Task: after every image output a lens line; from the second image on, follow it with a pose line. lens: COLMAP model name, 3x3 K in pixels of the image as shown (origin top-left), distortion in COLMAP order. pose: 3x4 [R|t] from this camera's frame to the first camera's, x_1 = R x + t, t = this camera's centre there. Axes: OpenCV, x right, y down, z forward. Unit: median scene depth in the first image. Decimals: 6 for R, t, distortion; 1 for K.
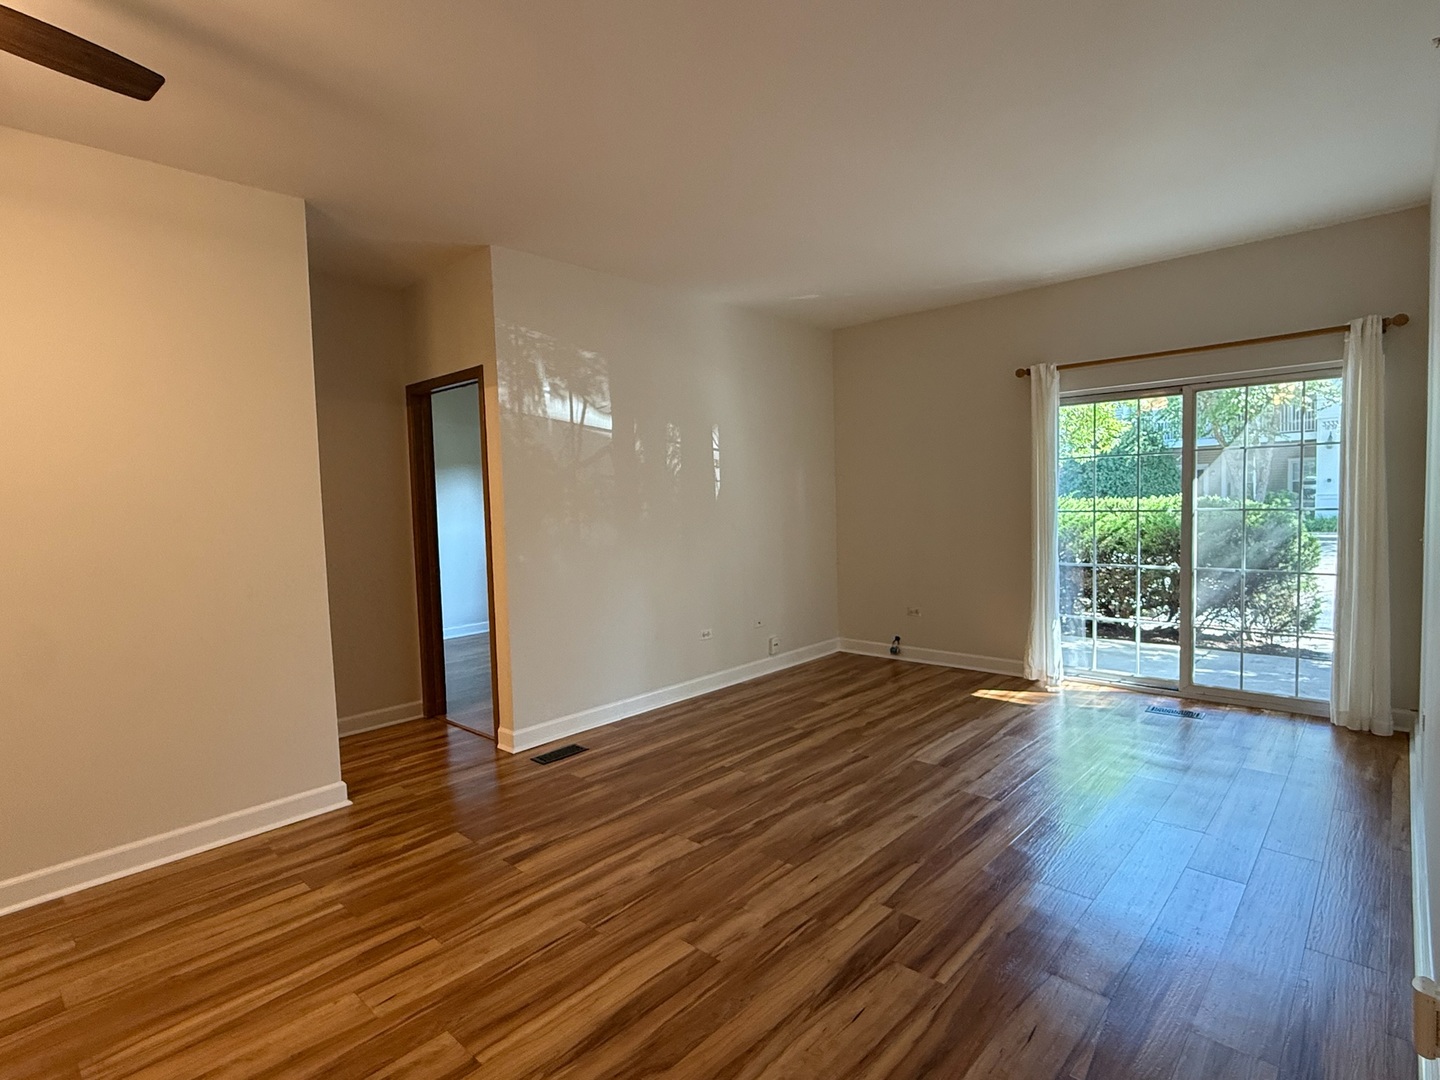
lens RADIAL K [[734.6, 0, 723.5], [0, 734.6, 539.2], [0, 0, 1]] dist [-0.001549, -0.001185]
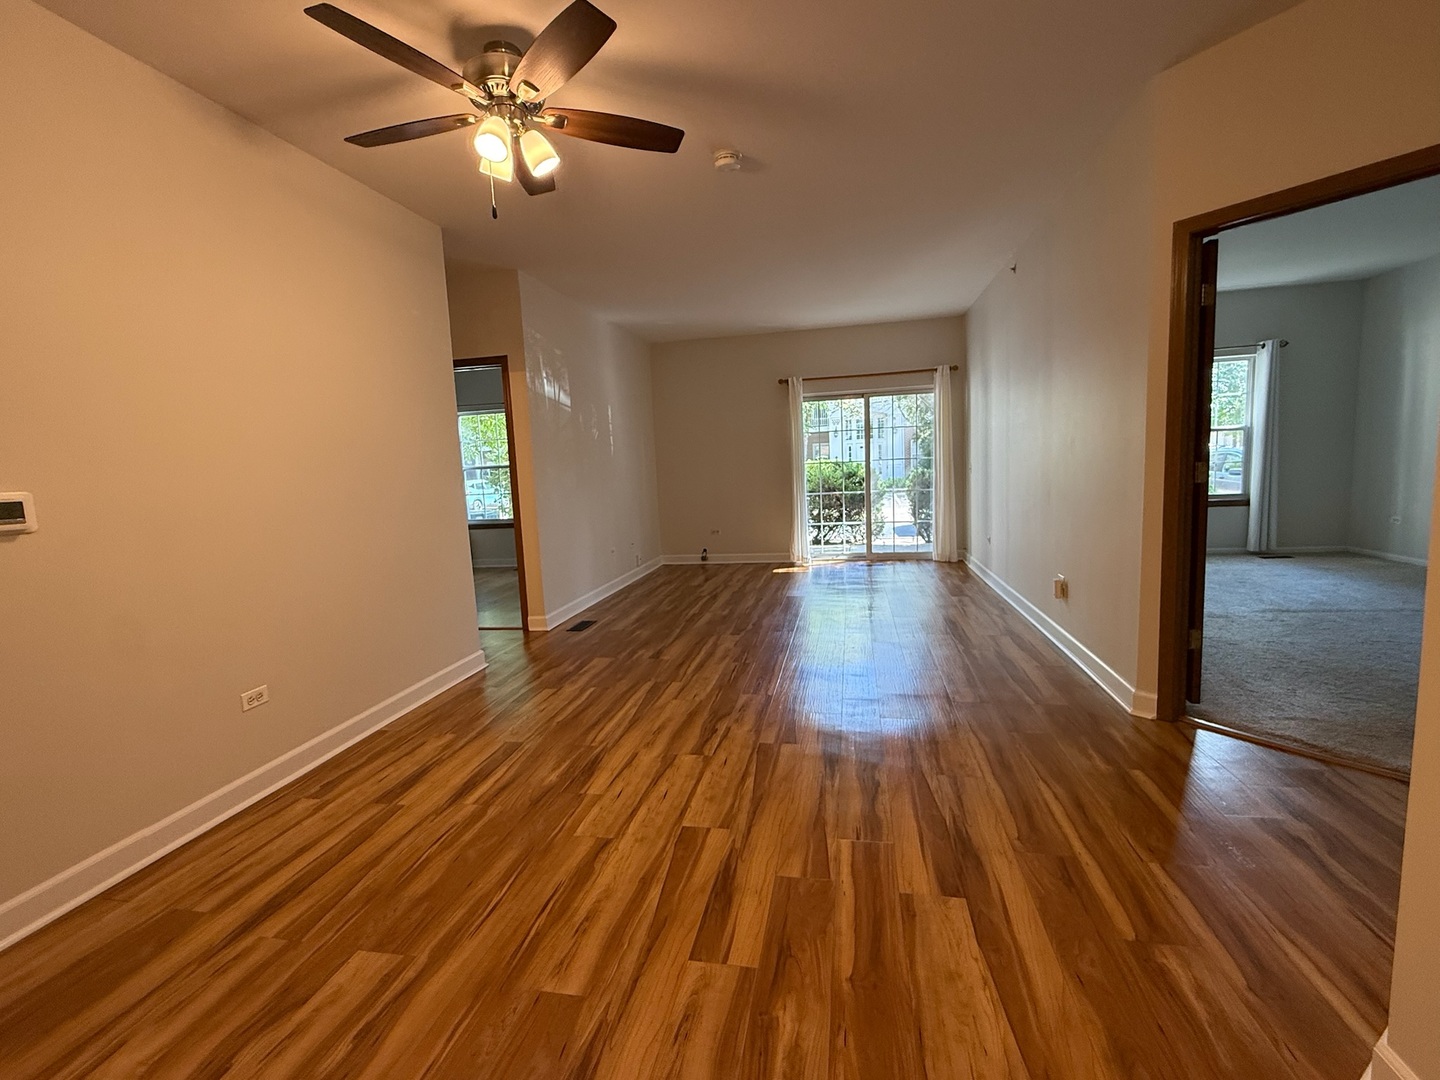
lens RADIAL K [[634.7, 0, 722.6], [0, 634.7, 539.9], [0, 0, 1]] dist [-0.004196, -0.000511]
pose [[0.853701, -0.072124, 0.515745, -0.621409], [0.052030, 0.997220, 0.053331, 0.066040], [-0.518158, -0.018695, 0.855081, -0.233450]]
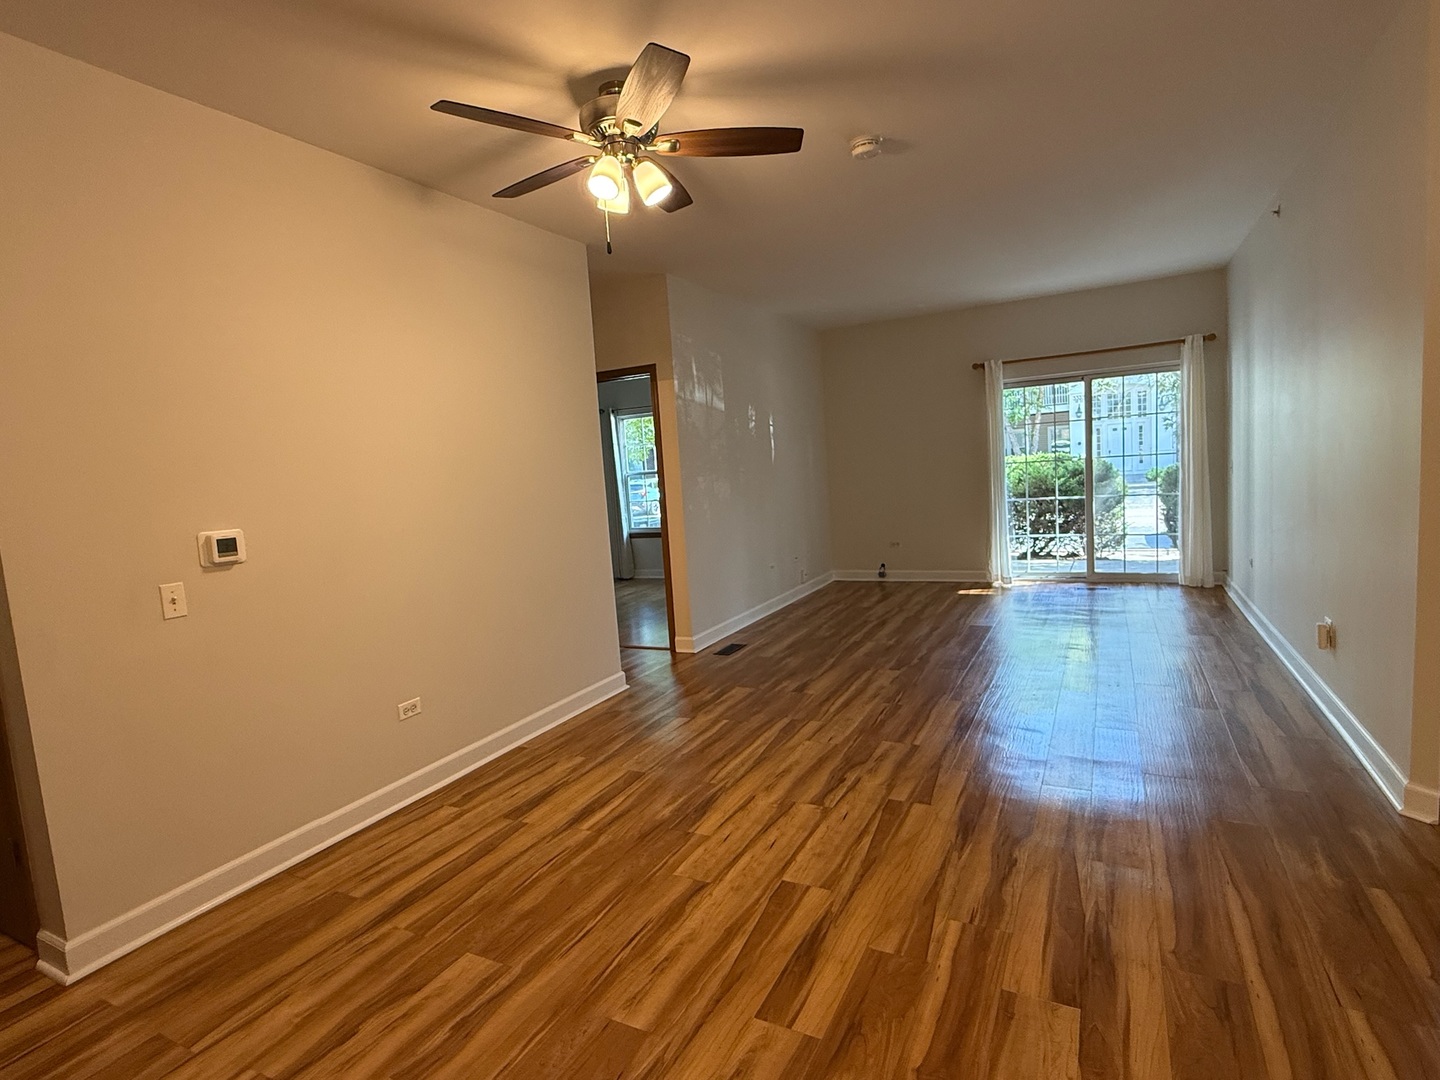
lens RADIAL K [[734.6, 0, 723.9], [0, 734.6, 539.8], [0, 0, 1]] dist [-0.001549, -0.001185]
pose [[0.964262, -0.061799, 0.257641, -0.569664], [0.054539, 0.997890, 0.035237, 0.039269], [-0.259275, -0.019927, 0.965598, -0.312130]]
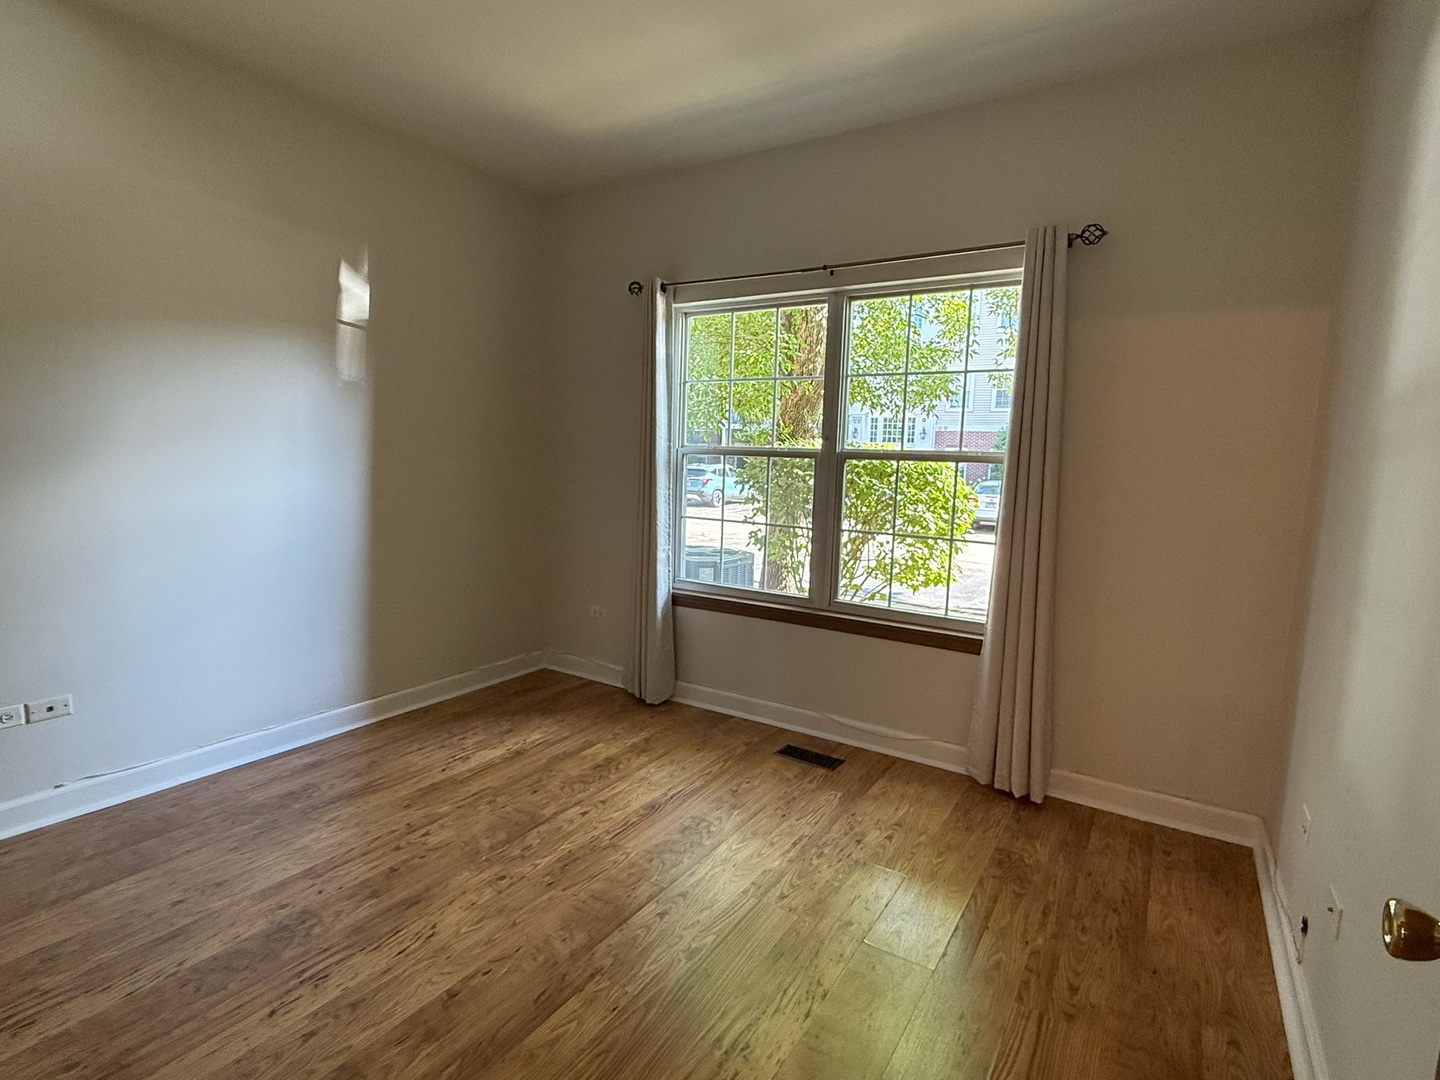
lens RADIAL K [[734.6, 0, 722.1], [0, 734.6, 537.5], [0, 0, 1]] dist [-0.001549, -0.001185]
pose [[0.982172, 0.041394, 0.183372, -0.371753], [-0.050640, 0.997656, 0.046023, -0.033833], [-0.181037, -0.054489, 0.981966, 1.070728]]
